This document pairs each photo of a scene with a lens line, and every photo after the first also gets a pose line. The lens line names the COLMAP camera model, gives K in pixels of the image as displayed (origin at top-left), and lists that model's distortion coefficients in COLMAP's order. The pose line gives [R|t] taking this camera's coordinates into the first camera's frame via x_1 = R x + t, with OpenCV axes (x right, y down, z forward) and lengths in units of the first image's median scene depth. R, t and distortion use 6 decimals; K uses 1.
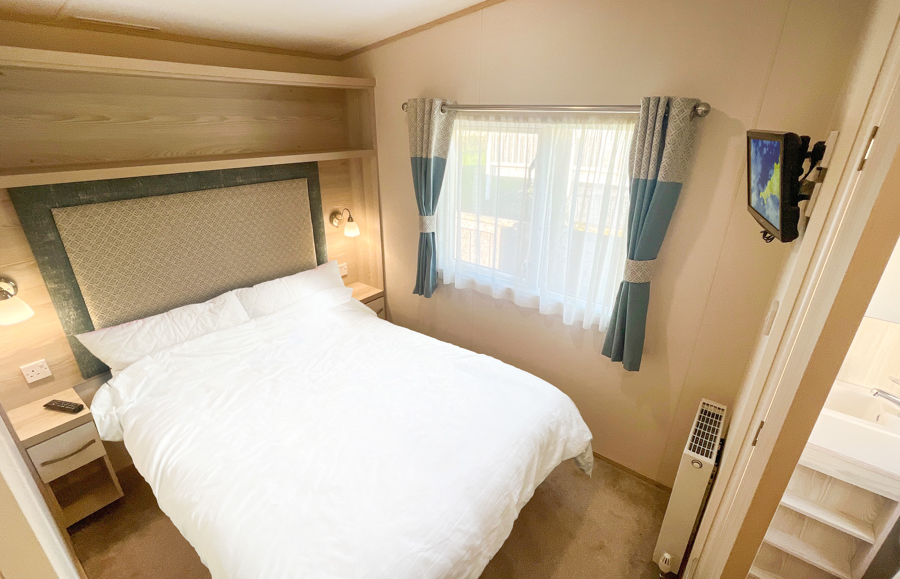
lens RADIAL K [[426.4, 0, 450.0], [0, 426.4, 289.5], [0, 0, 1]] dist [0.000189, 0.000008]
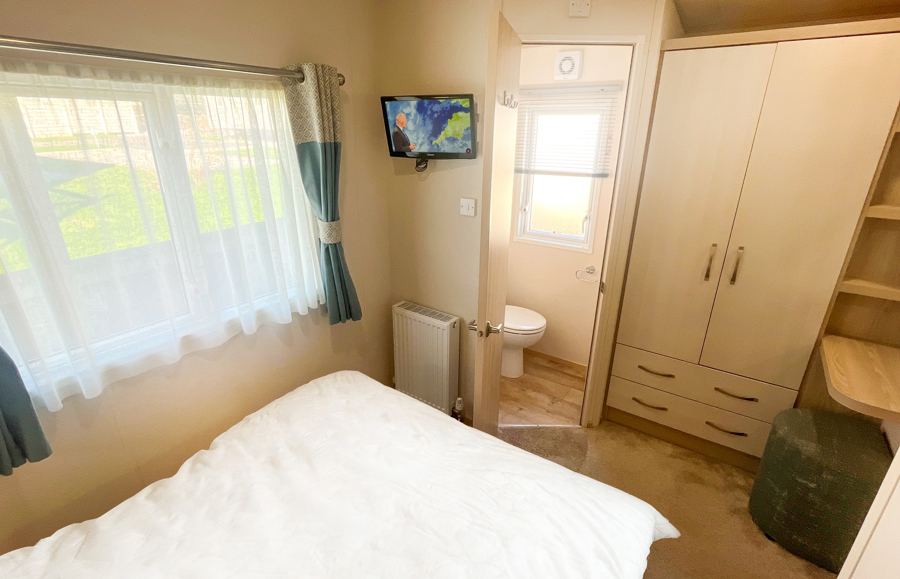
lens RADIAL K [[429.9, 0, 432.6], [0, 429.9, 289.9], [0, 0, 1]] dist [-0.003432, 0.000163]
pose [[-0.016182, -0.368961, 0.929304, -0.563947], [0.379140, 0.857751, 0.347154, -0.182287], [-0.925198, 0.357954, 0.126007, 0.636090]]
